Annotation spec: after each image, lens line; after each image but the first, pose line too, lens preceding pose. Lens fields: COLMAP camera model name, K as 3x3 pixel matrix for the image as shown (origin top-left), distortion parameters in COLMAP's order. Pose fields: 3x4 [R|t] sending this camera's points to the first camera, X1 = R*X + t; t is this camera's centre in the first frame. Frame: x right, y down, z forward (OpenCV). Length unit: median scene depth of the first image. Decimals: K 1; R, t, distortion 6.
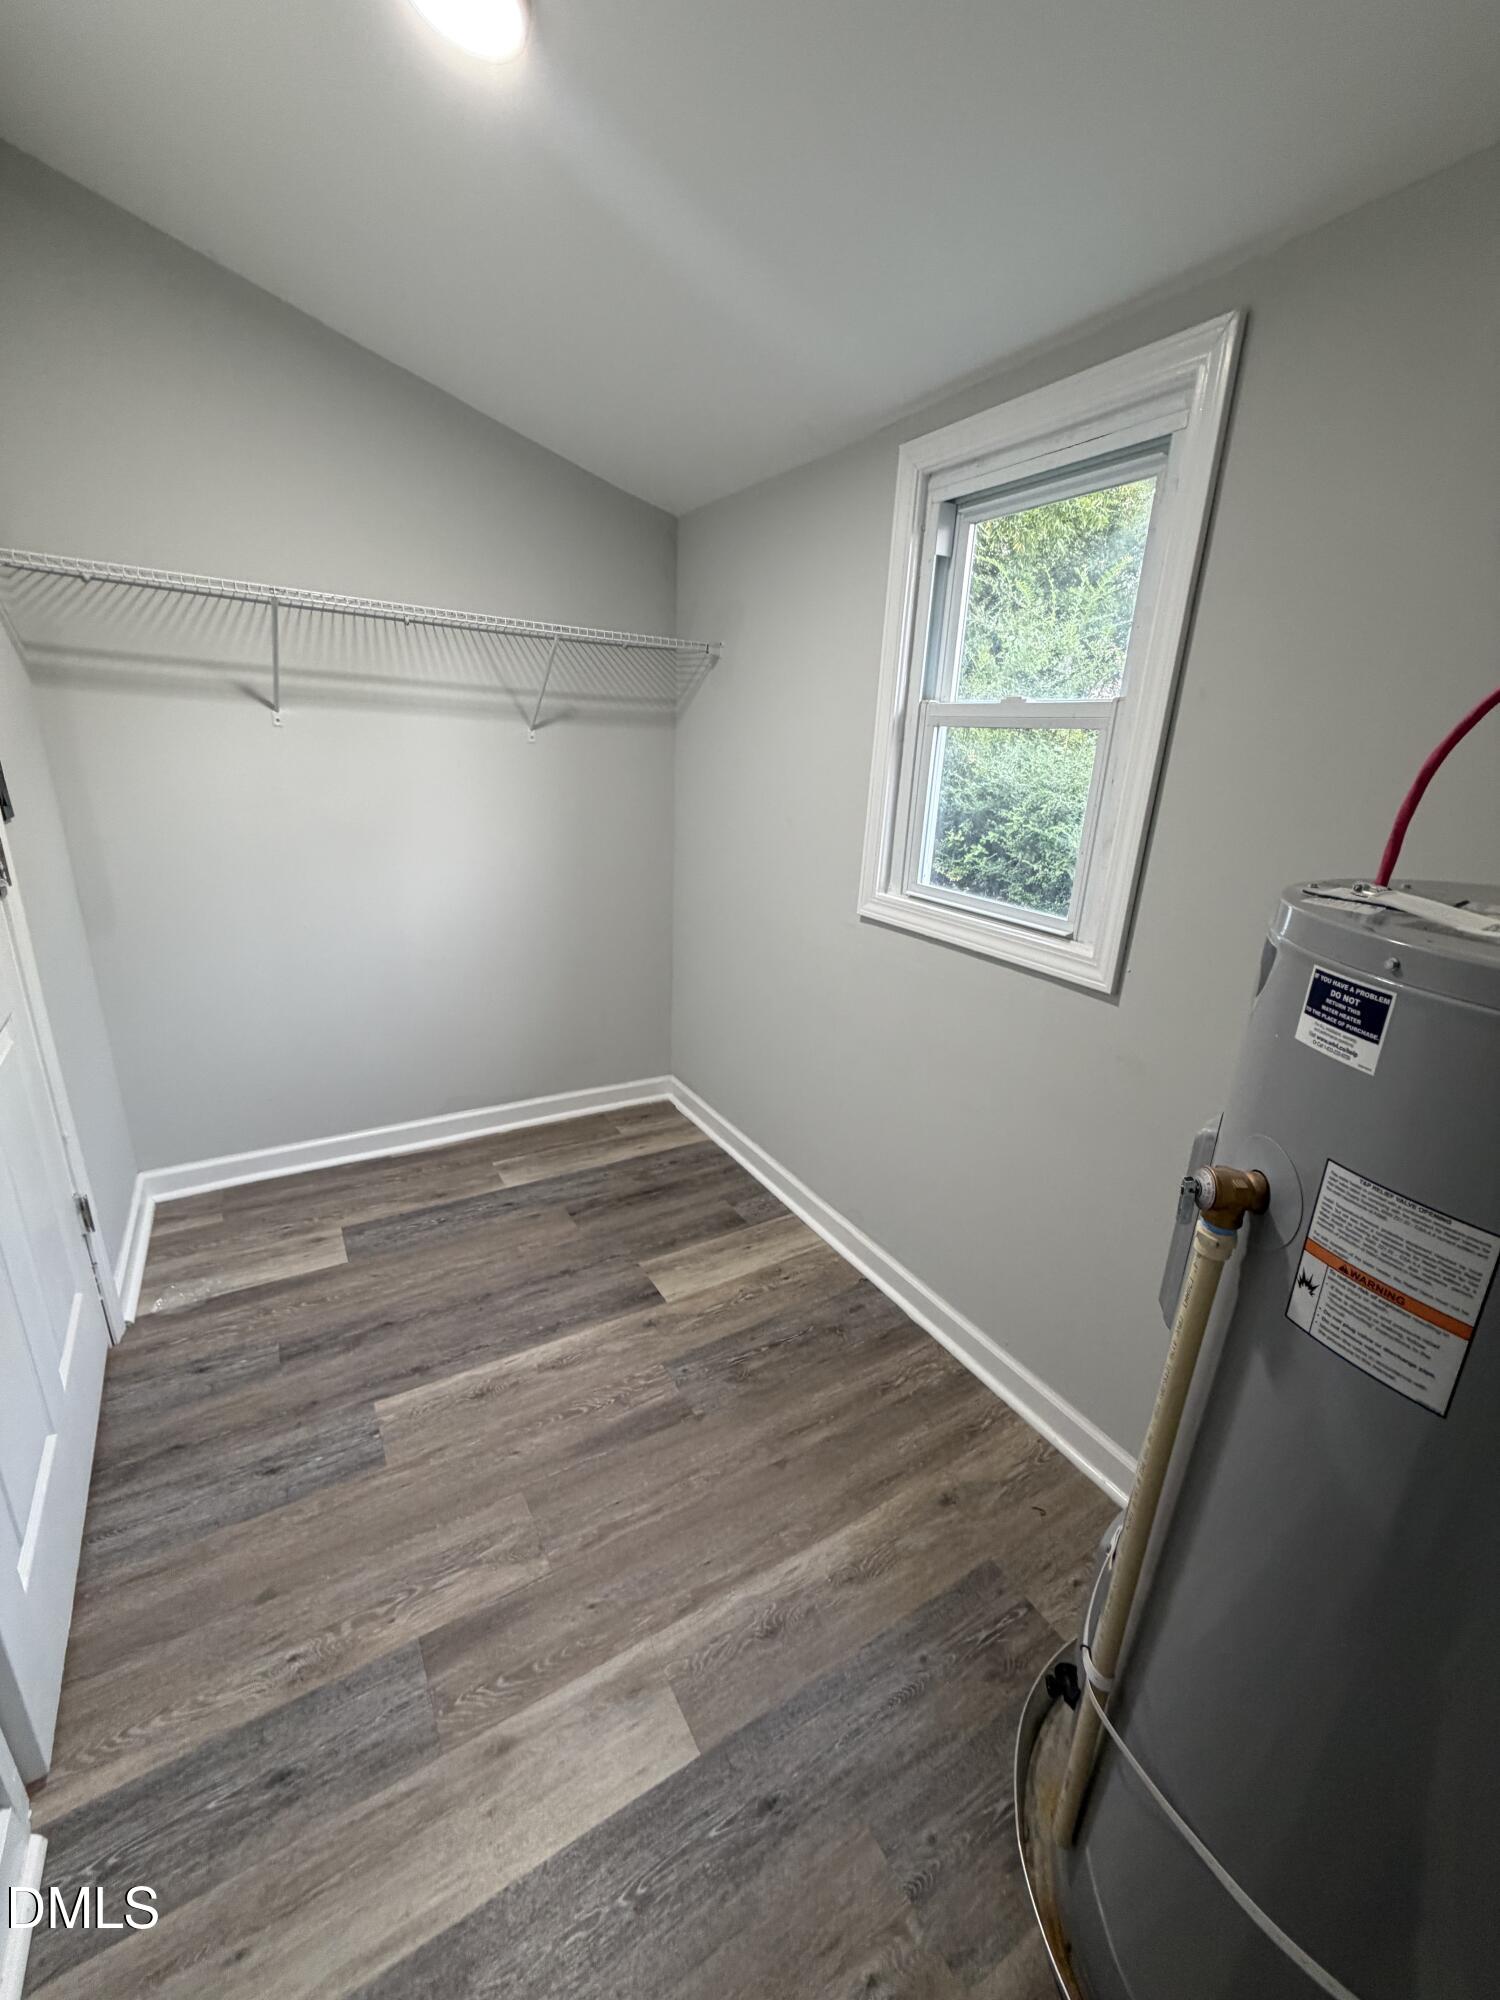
lens RADIAL K [[798.7, 0, 752.1], [0, 798.7, 999.6], [0, 0, 1]] dist [-0.000714, 0.000241]
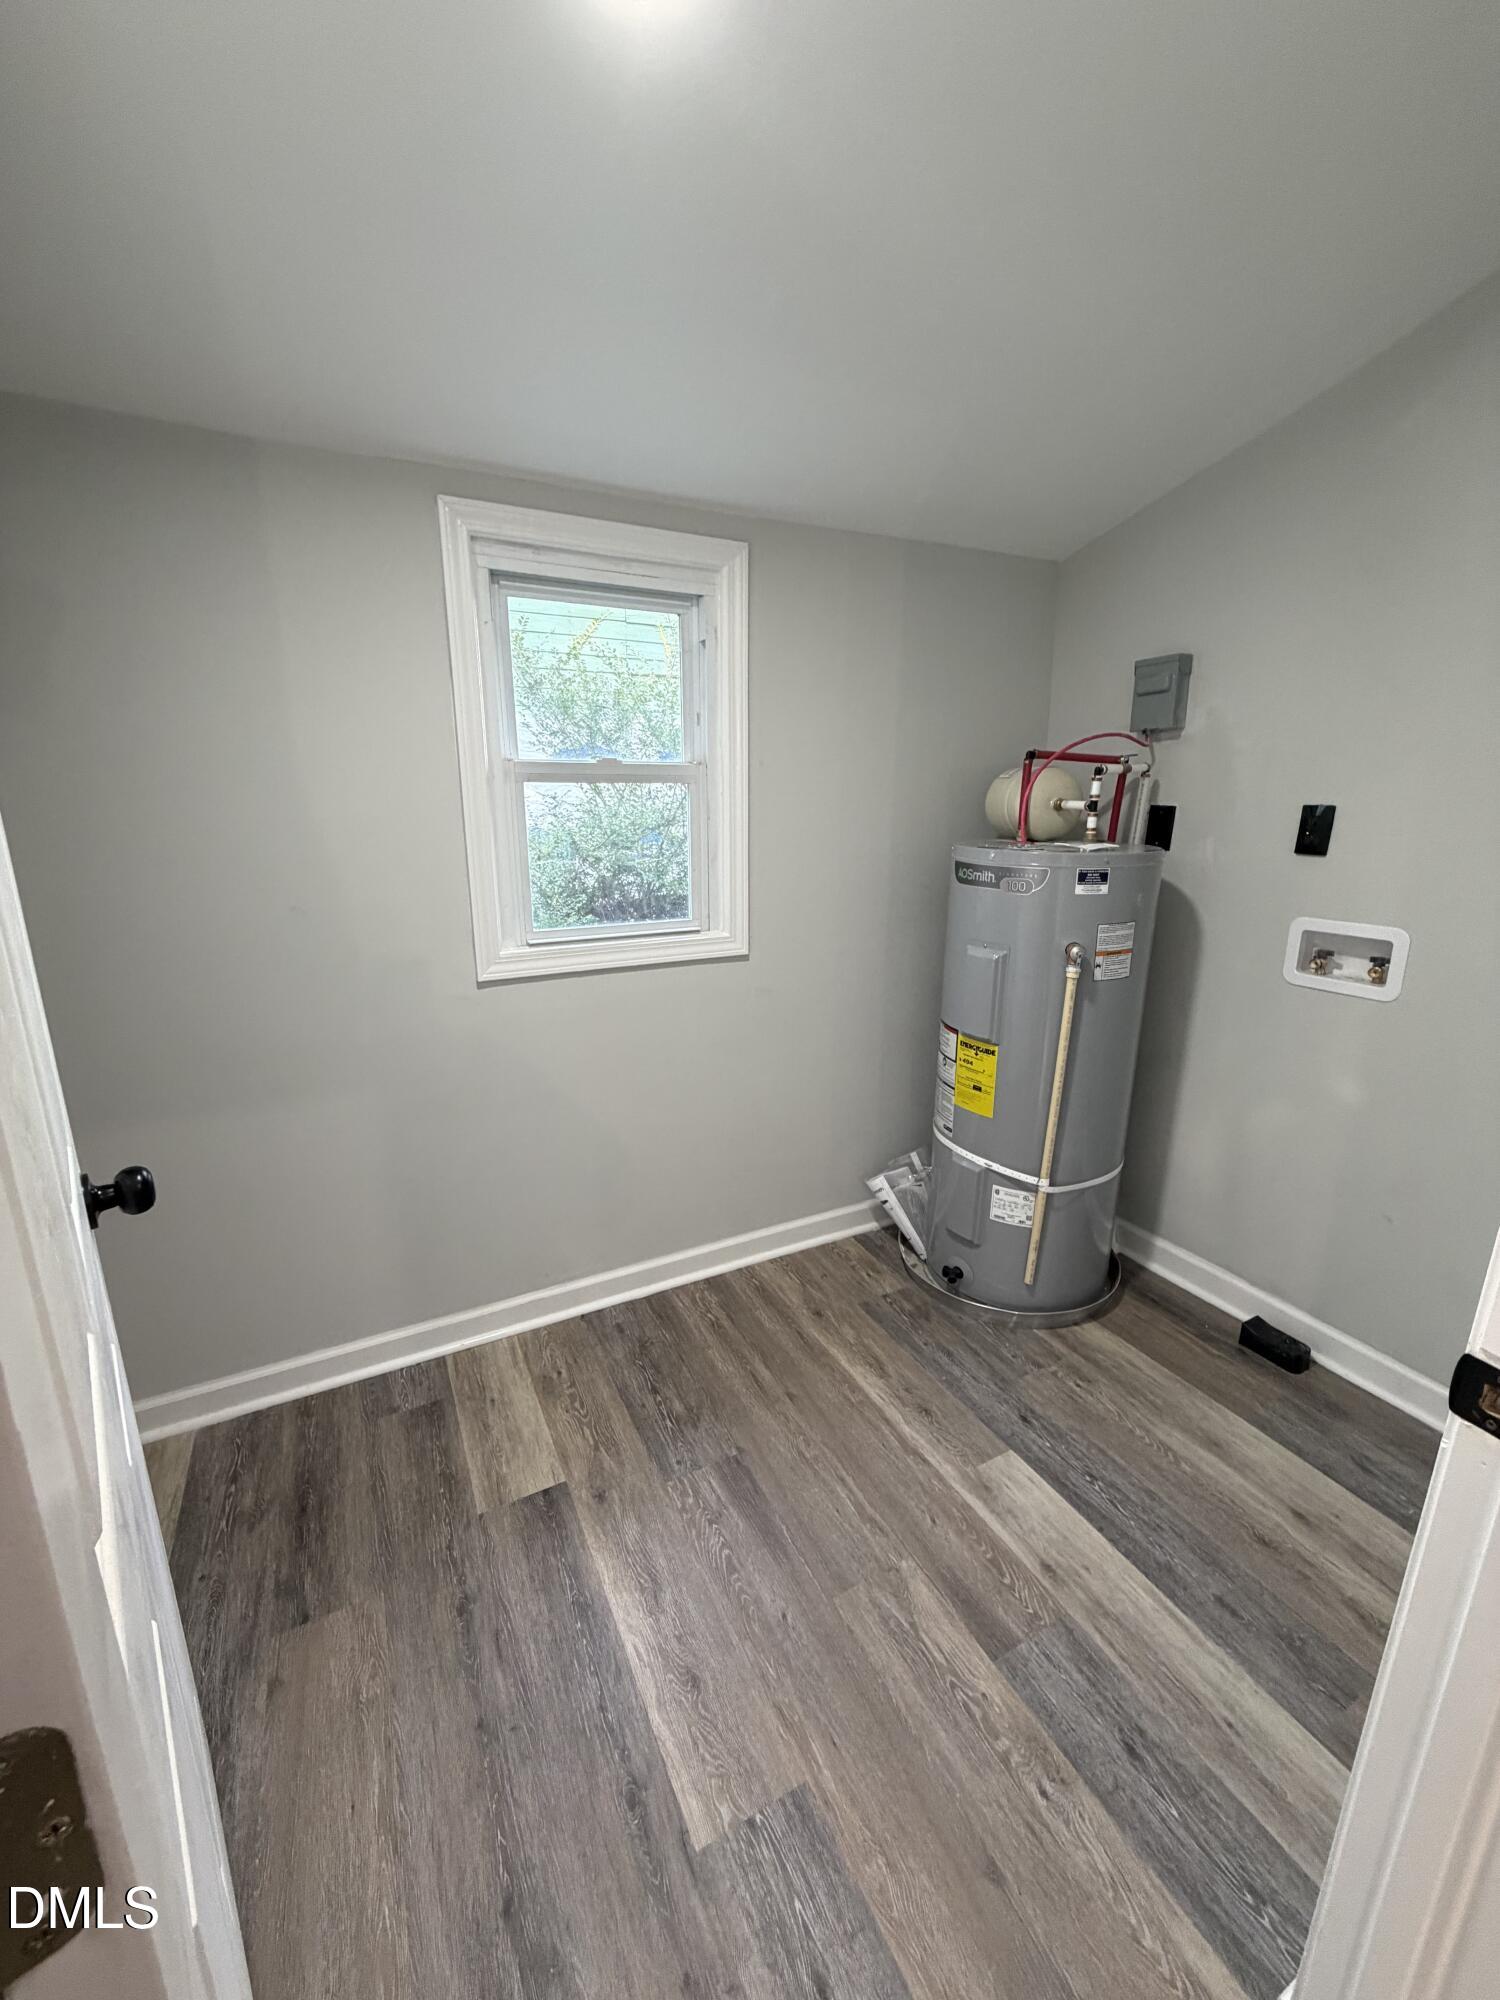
lens RADIAL K [[798.7, 0, 752.1], [0, 798.7, 999.6], [0, 0, 1]] dist [-0.000714, 0.000241]
pose [[0.066184, -0.296160, 0.952842, -0.981102], [0.308381, 0.914257, 0.262747, -0.310448], [-0.948958, 0.276448, 0.151839, 0.745443]]
